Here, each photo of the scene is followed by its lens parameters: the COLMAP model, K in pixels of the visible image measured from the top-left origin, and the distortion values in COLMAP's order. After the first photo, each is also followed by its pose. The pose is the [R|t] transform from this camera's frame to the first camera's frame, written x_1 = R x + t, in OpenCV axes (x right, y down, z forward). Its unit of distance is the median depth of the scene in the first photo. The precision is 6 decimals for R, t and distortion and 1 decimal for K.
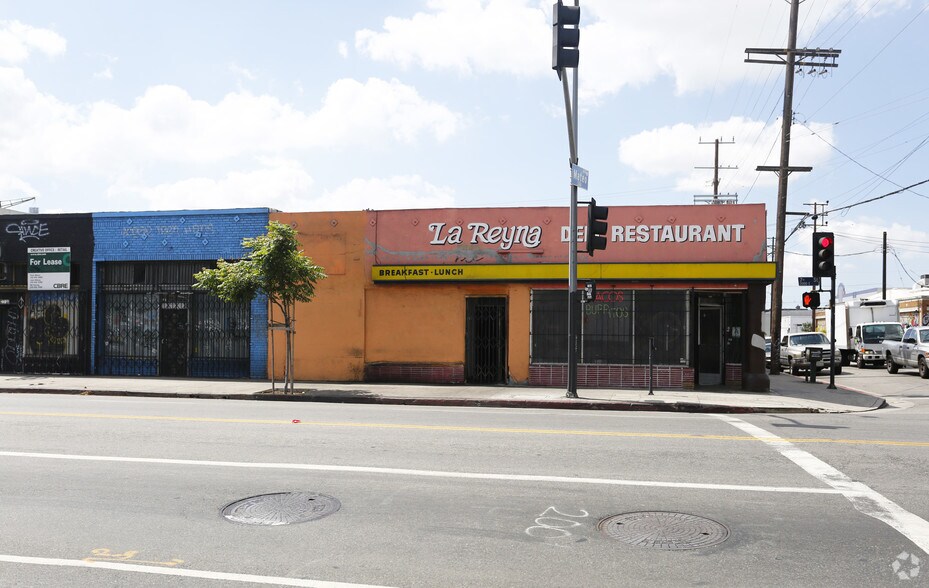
lens RADIAL K [[769.5, 0, 444.6], [0, 769.5, 295.2], [0, 0, 1]] dist [0.008069, 0.011215]
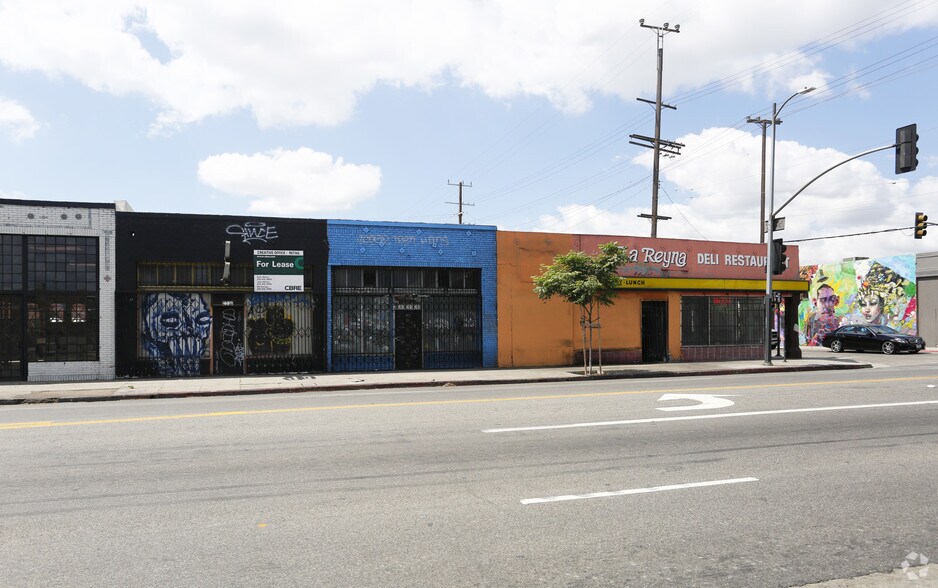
lens RADIAL K [[658.9, 0, 424.6], [0, 658.9, 287.4], [0, 0, 1]] dist [-0.020001, 0.008277]
pose [[0.860492, 0.014211, 0.509265, -0.821504], [-0.006804, 0.999842, -0.016405, 0.000625], [-0.509418, 0.010651, 0.860453, 0.155442]]
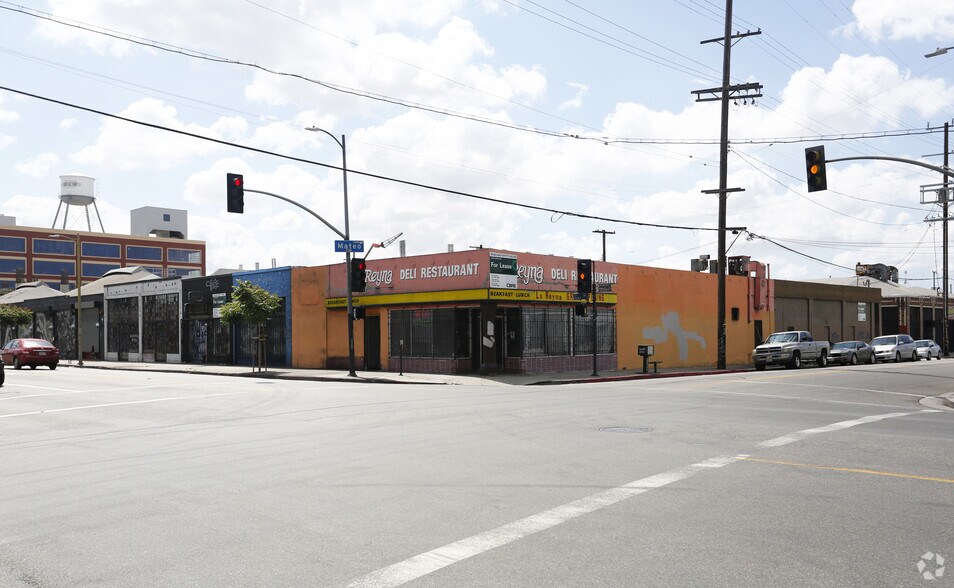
lens RADIAL K [[760.2, 0, 477.0], [0, 760.2, 294.0], [0, 0, 1]] dist [0.010099, 0.008843]
pose [[0.860671, -0.044239, -0.507236, 0.929671], [0.039492, 0.999017, -0.020120, -0.002207], [0.507628, -0.002715, 0.861572, -0.222983]]
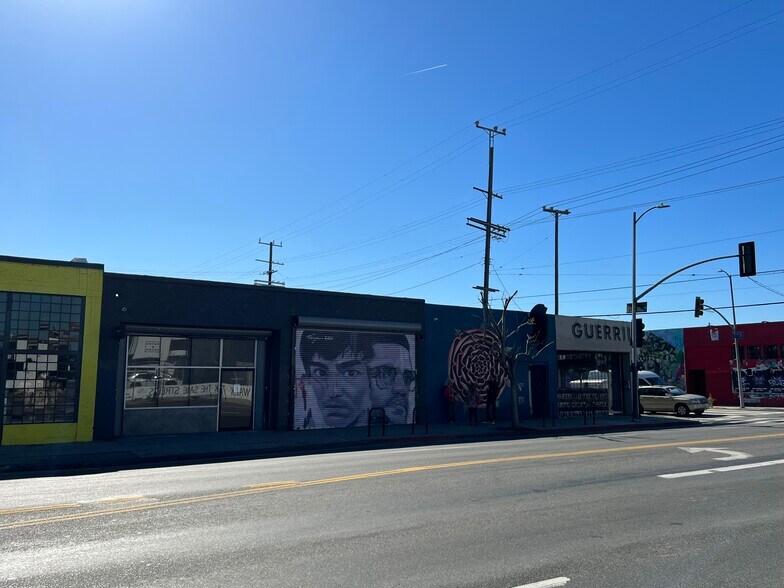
lens RADIAL K [[632.1, 0, 393.4], [0, 632.1, 293.5], [0, 0, 1]] dist [0.034029, -0.000742]
pose [[0.692213, 0.089578, 0.716112, -0.999308], [-0.024211, 0.994591, -0.101009, -0.002982], [-0.721287, 0.052582, 0.690638, 0.205108]]
